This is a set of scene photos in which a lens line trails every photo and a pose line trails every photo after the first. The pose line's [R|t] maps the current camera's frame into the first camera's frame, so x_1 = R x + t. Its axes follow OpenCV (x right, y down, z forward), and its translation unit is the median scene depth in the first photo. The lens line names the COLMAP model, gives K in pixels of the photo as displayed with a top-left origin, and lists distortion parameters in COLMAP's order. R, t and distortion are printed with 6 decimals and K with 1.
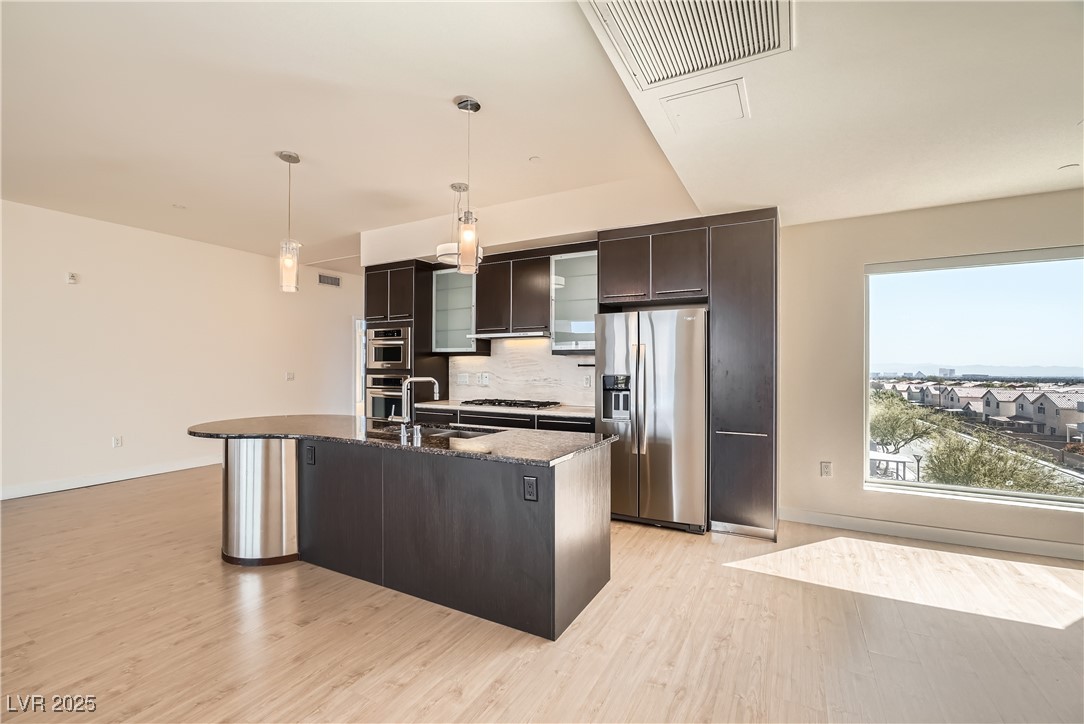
lens RADIAL K [[472.2, 0, 544.2], [0, 472.2, 363.8], [0, 0, 1]] dist [-0.012773, 0.006506]
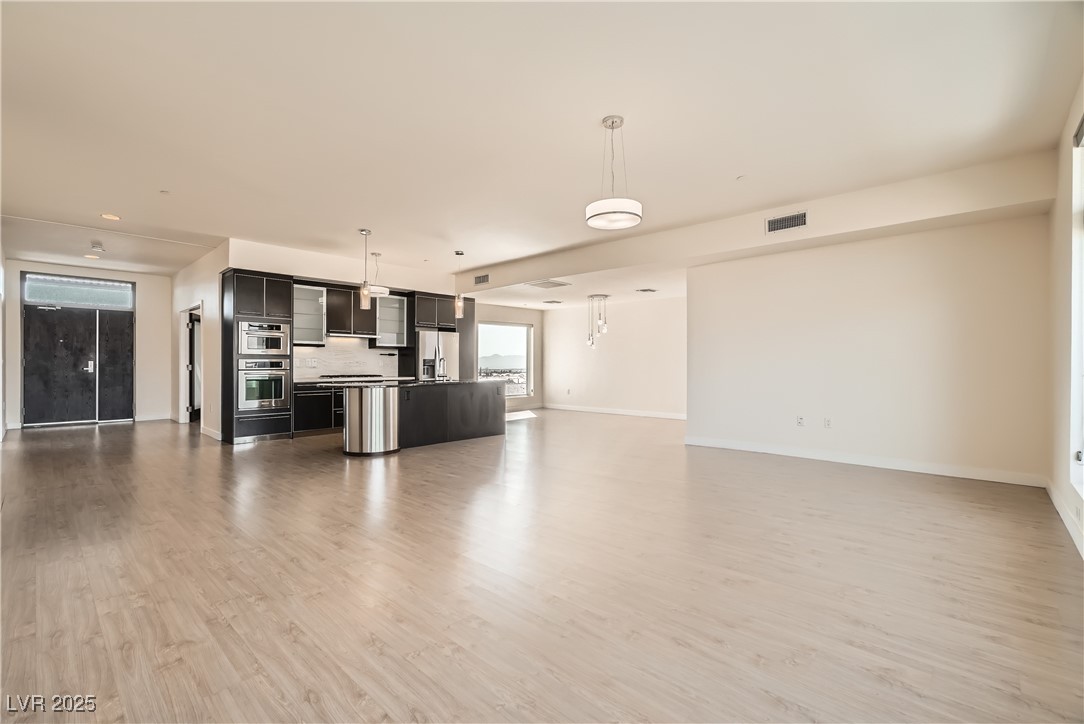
lens RADIAL K [[472.2, 0, 534.5], [0, 472.2, 361.8], [0, 0, 1]] dist [-0.012773, 0.006506]
pose [[0.261089, 0.001441, 0.965314, -1.542916], [-0.007470, 0.999972, 0.000528, 0.027034], [-0.965286, -0.007349, 0.261092, -0.052906]]
